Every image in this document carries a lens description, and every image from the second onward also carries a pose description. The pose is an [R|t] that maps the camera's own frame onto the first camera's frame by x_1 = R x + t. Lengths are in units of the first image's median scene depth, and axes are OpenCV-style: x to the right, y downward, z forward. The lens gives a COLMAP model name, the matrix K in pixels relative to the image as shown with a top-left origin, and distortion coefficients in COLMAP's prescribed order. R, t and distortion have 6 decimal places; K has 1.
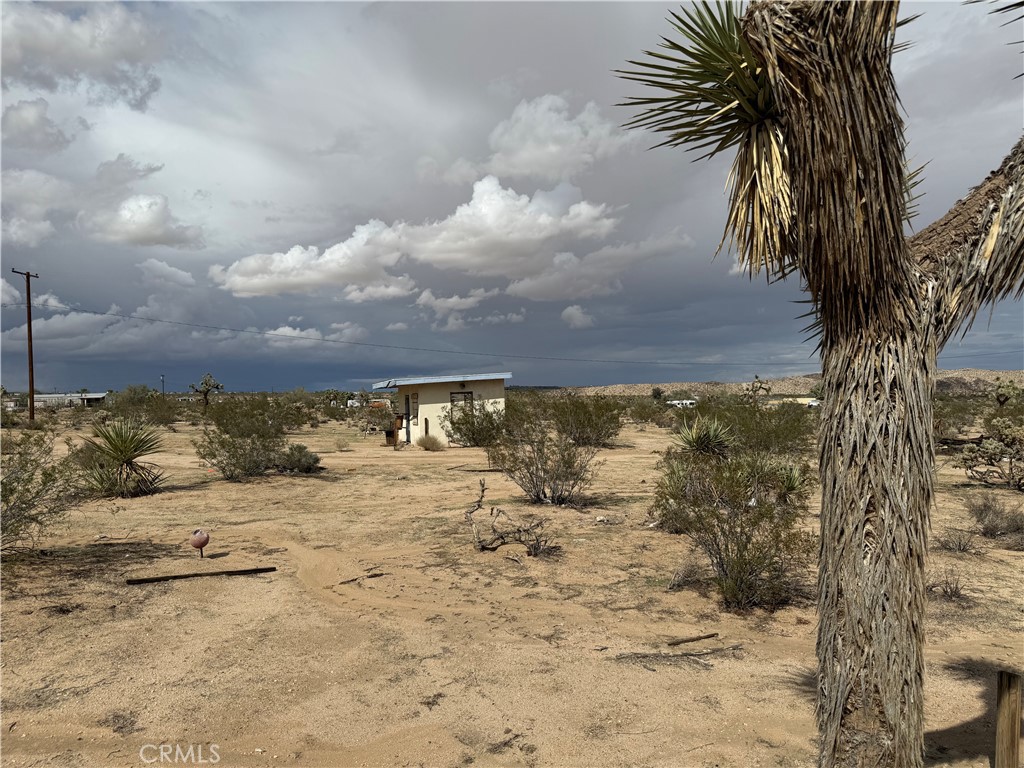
lens RADIAL K [[714.8, 0, 514.4], [0, 714.8, 389.2], [0, 0, 1]] dist [0.117101, -0.185930]
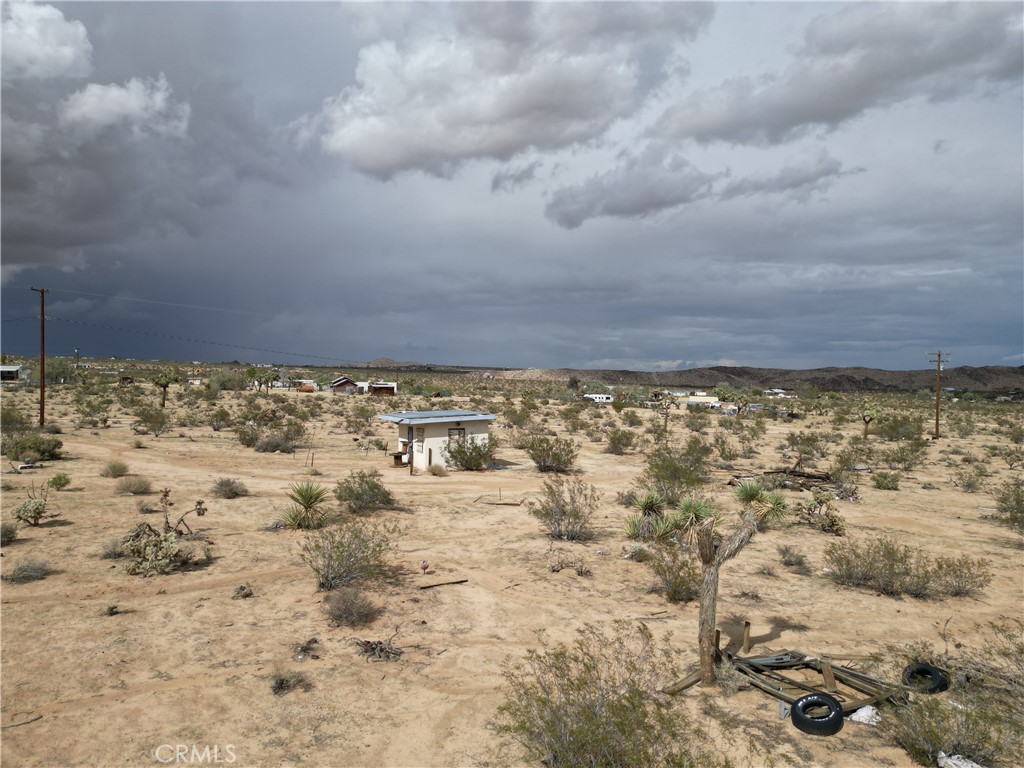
lens RADIAL K [[712.7, 0, 512.0], [0, 712.7, 384.0], [0, 0, 1]] dist [0.065768, -0.066629]
pose [[0.993069, 0.038072, 0.111200, -0.121489], [-0.040123, 0.999062, 0.016267, -0.103020], [-0.110476, -0.020616, 0.993665, -0.307729]]
